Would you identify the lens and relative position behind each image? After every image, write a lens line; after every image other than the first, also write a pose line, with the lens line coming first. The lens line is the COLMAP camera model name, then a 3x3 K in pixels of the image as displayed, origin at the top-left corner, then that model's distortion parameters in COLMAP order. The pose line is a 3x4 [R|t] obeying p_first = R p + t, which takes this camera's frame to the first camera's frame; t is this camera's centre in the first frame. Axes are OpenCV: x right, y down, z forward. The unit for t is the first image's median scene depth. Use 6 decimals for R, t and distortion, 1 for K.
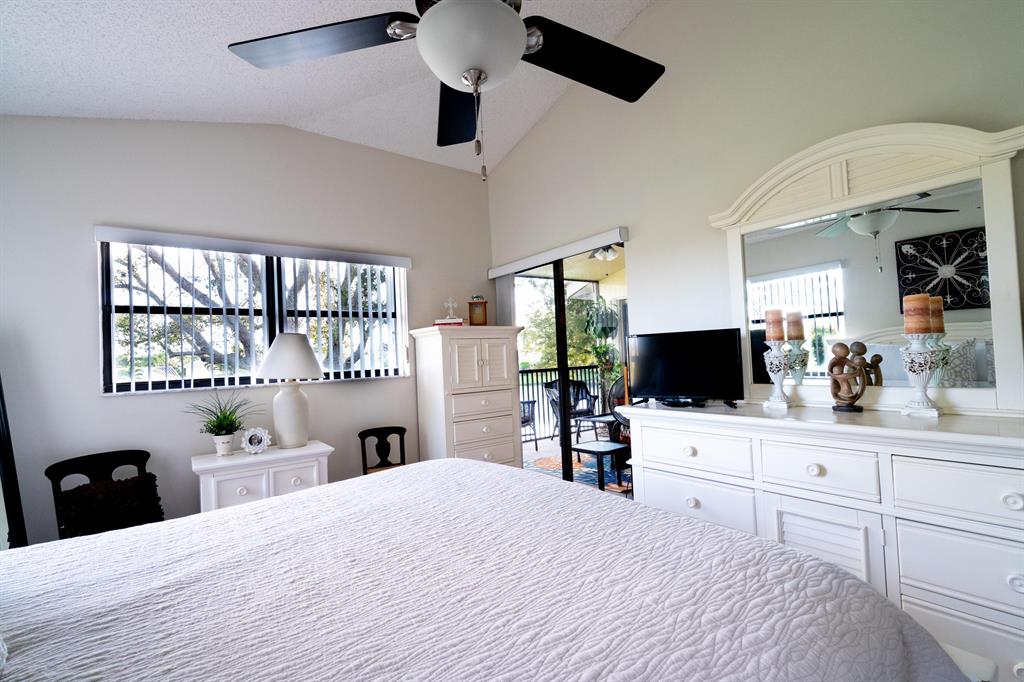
lens RADIAL K [[469.7, 0, 507.5], [0, 469.7, 342.5], [0, 0, 1]] dist [-0.000246, -0.000003]
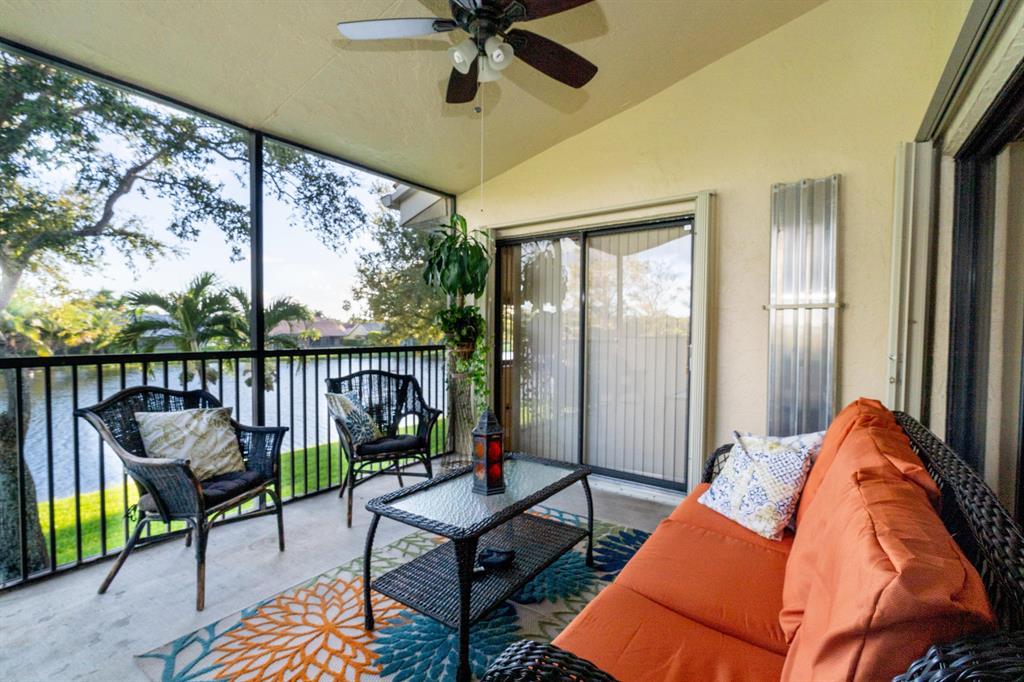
lens RADIAL K [[469.7, 0, 513.2], [0, 469.7, 342.3], [0, 0, 1]] dist [-0.000246, -0.000003]
pose [[0.950048, 0.044350, 0.308937, 0.101806], [-0.061570, 0.997033, 0.046210, 0.015969], [-0.305971, -0.062923, 0.949959, 0.478391]]
